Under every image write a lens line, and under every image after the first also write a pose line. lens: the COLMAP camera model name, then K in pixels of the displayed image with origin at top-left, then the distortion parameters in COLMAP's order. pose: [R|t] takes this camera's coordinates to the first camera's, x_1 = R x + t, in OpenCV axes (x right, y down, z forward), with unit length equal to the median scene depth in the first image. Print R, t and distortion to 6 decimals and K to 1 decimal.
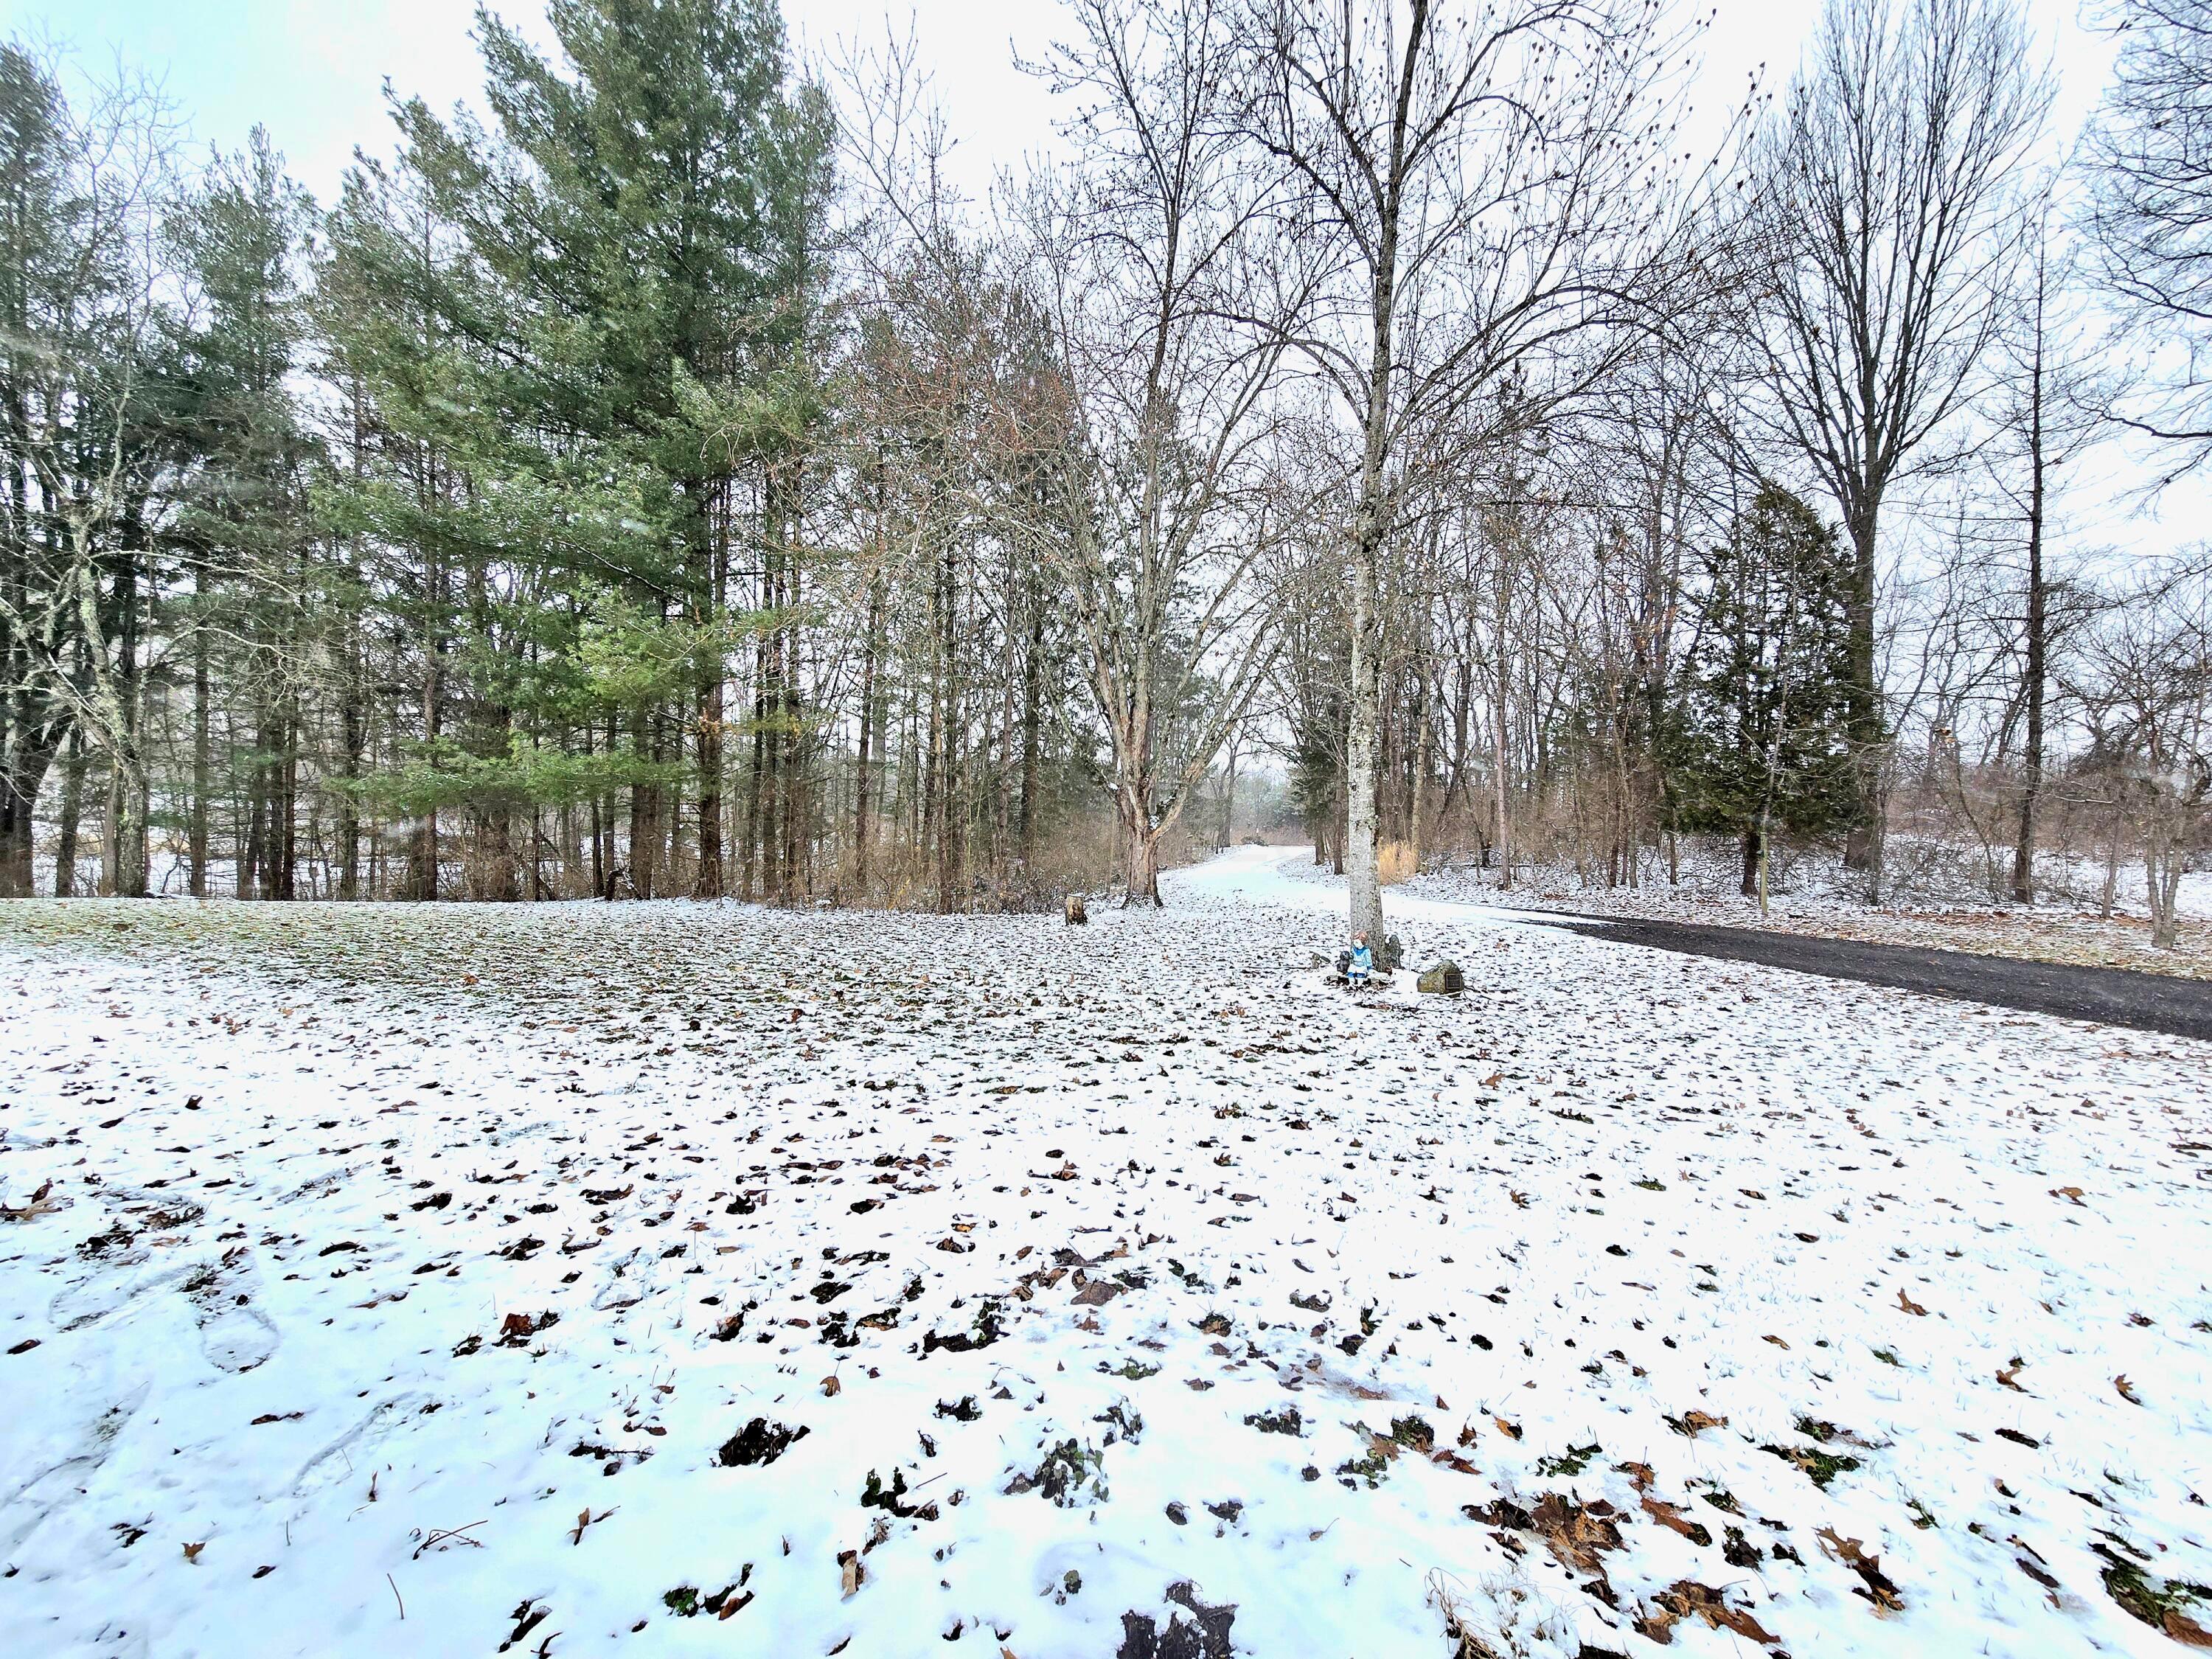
lens RADIAL K [[908.4, 0, 1097.2], [0, 908.4, 838.7], [0, 0, 1]] dist [-0.026175, 0.000074]
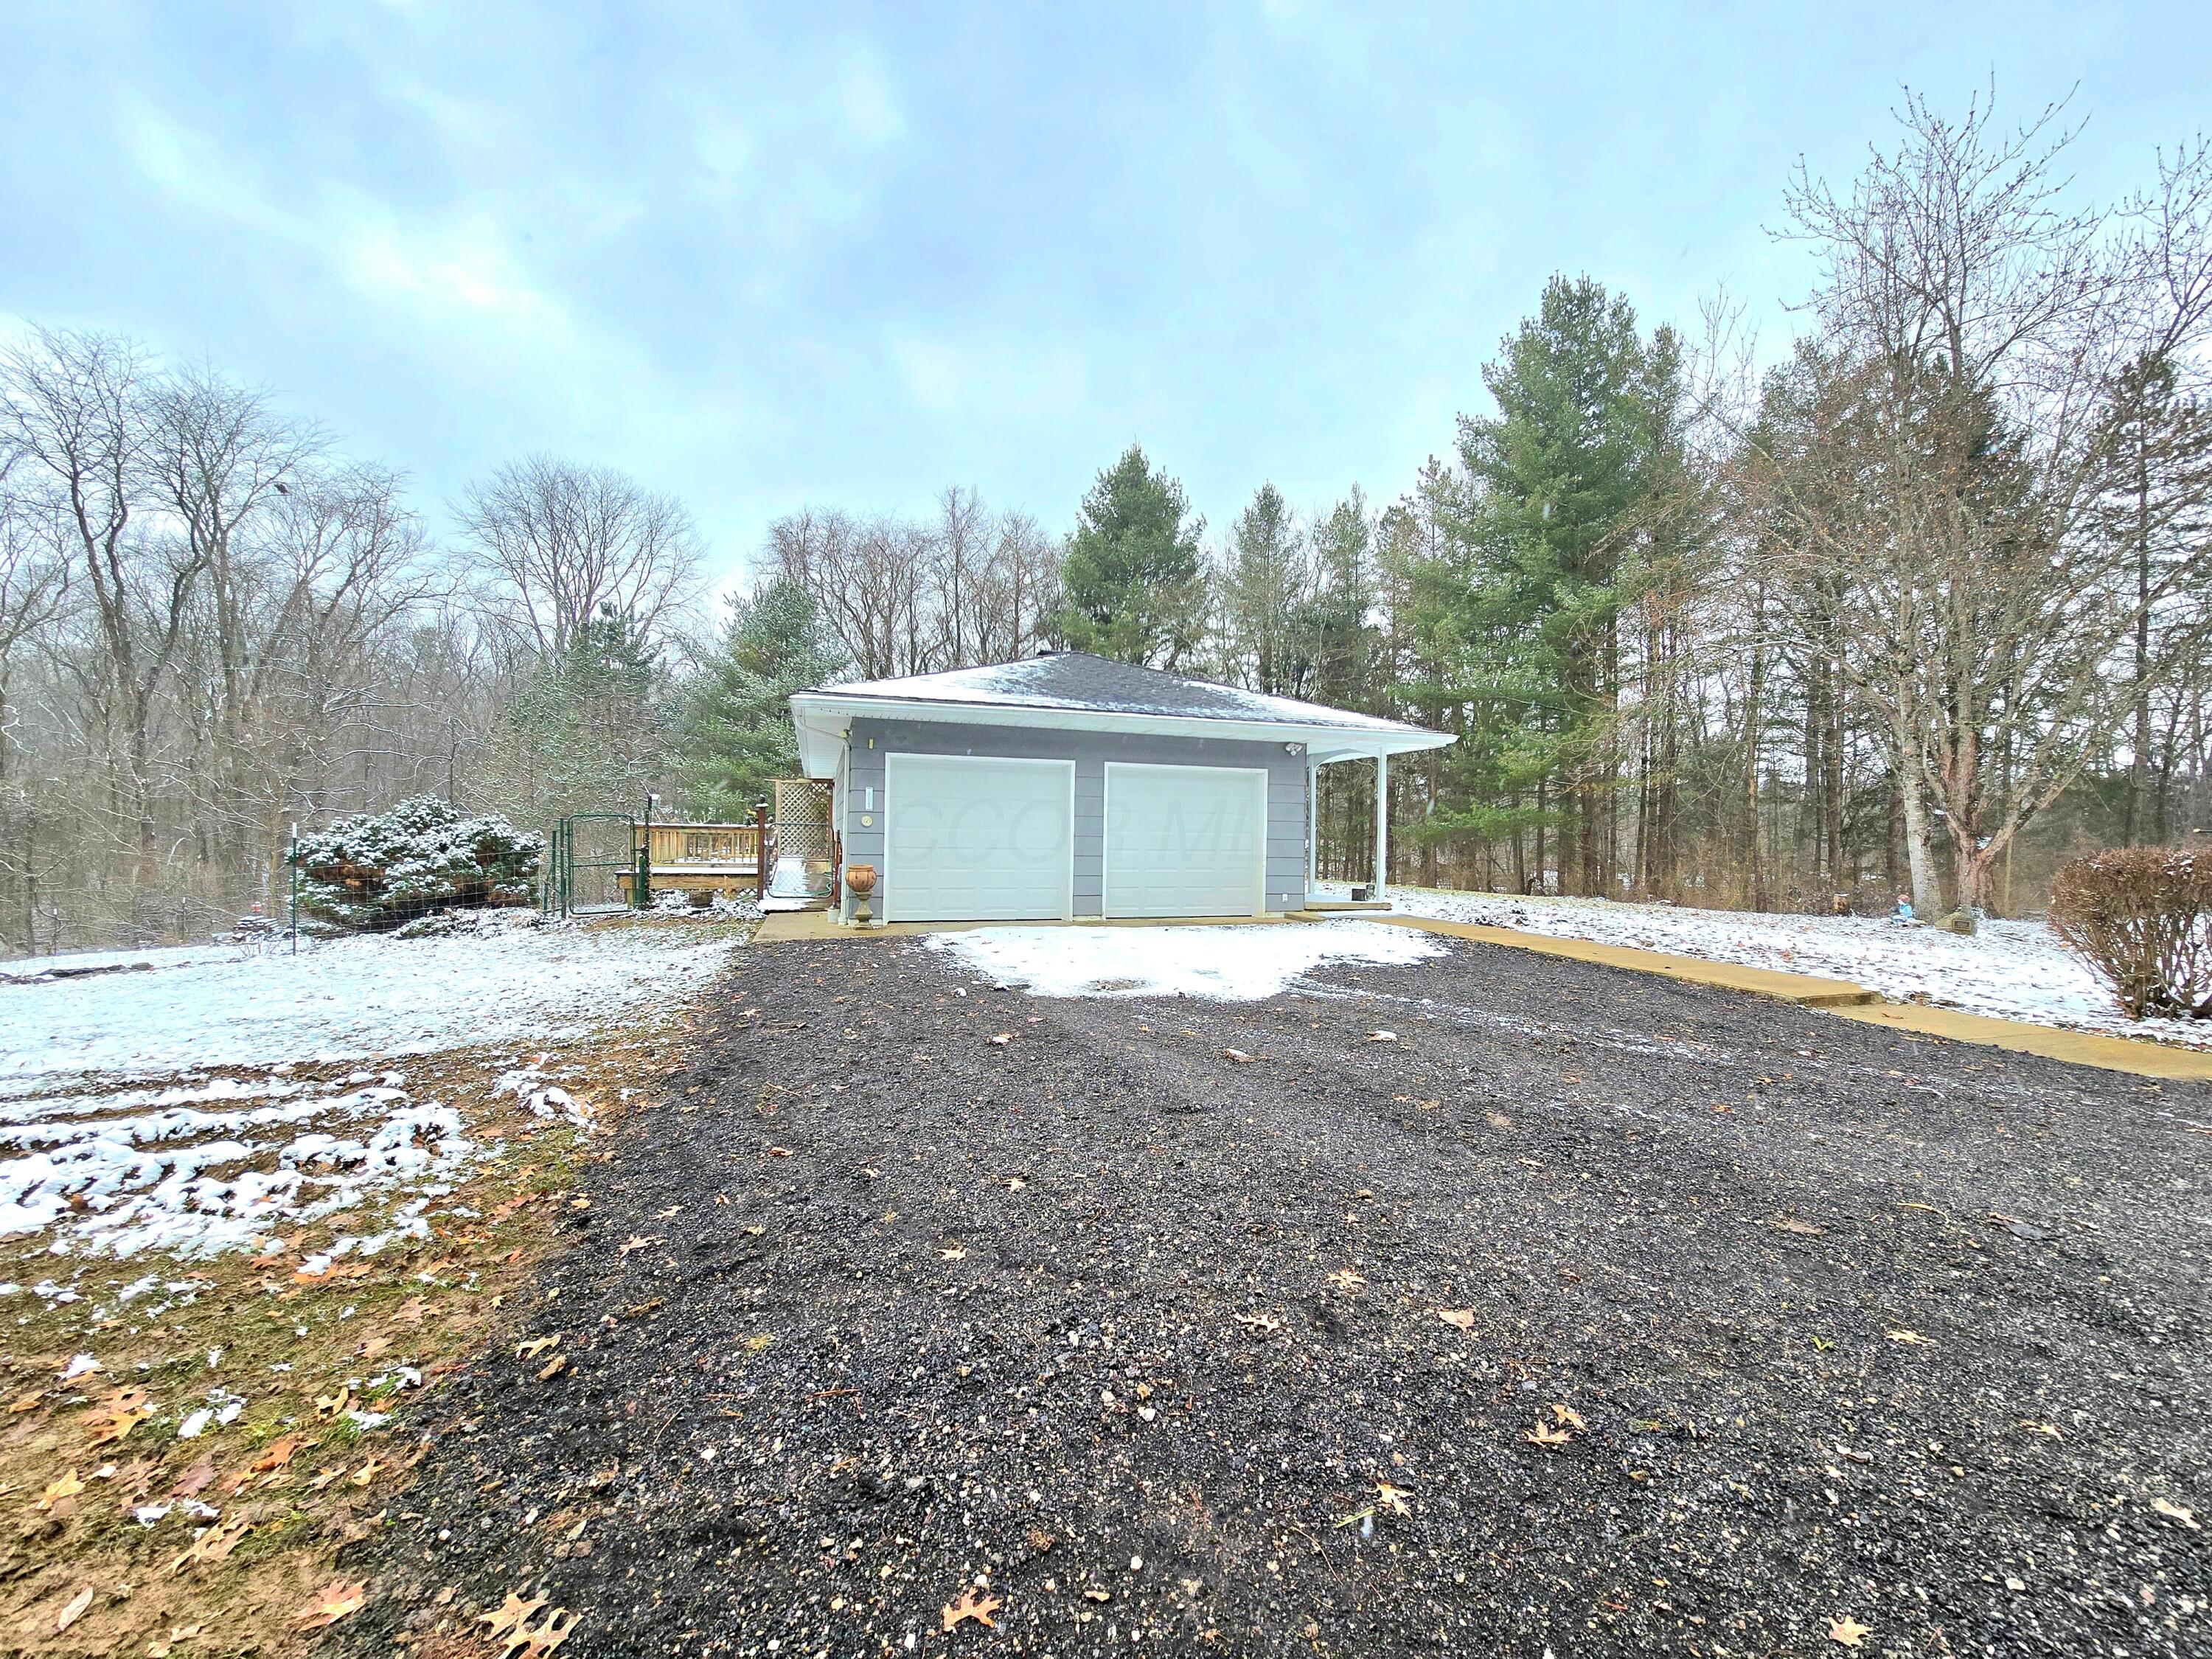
lens RADIAL K [[908.4, 0, 1097.2], [0, 908.4, 838.7], [0, 0, 1]] dist [-0.026175, 0.000074]
pose [[0.539046, -0.007711, -0.842241, 0.409010], [-0.008946, 0.999849, -0.014879, 0.002706], [0.842229, 0.015555, 0.538895, -0.546758]]
